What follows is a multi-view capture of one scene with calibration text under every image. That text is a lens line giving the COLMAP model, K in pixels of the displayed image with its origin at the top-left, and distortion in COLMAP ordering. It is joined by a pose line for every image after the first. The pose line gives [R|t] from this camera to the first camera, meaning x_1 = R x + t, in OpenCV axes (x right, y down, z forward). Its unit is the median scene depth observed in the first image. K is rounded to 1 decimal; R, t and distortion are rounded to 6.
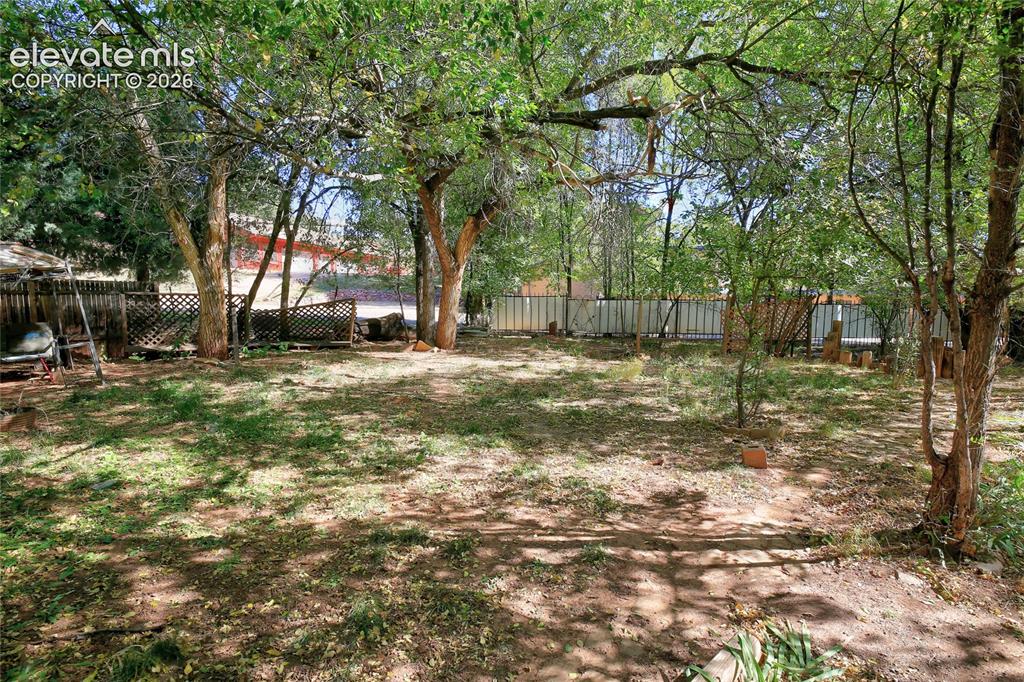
lens RADIAL K [[480.3, 0, 512.0], [0, 480.3, 341.0], [0, 0, 1]] dist [-0.042813, -0.001054]
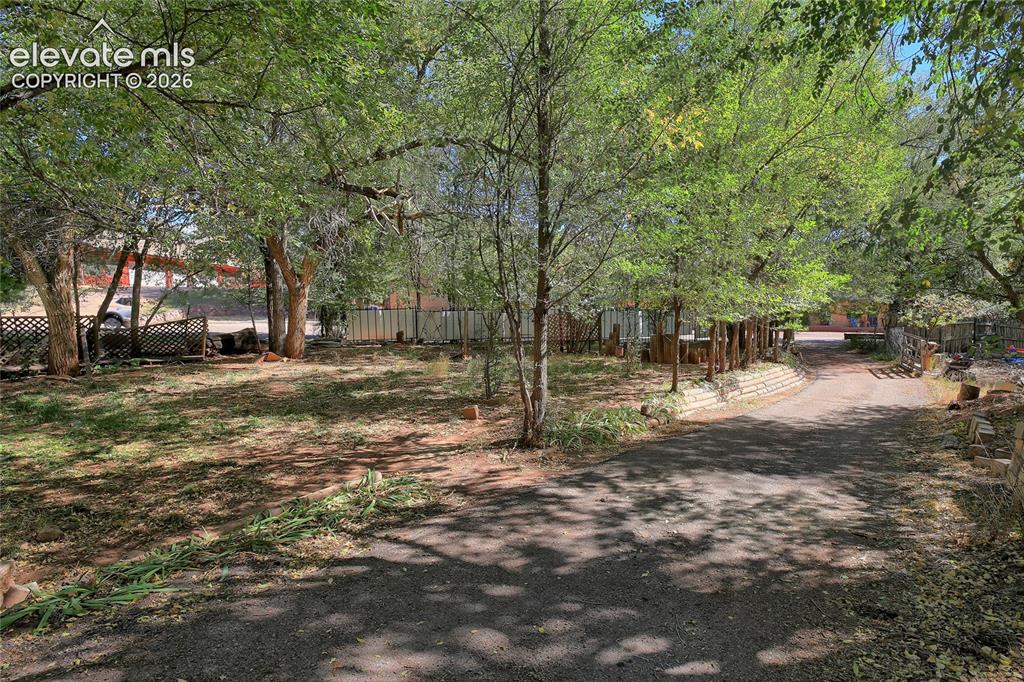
lens RADIAL K [[480.3, 0, 512.0], [0, 480.3, 341.0], [0, 0, 1]] dist [-0.042813, -0.001054]
pose [[0.971606, -0.036968, 0.233698, 0.155738], [0.041017, 0.999080, -0.012487, 0.015892], [-0.233022, 0.021719, 0.972229, -0.341267]]
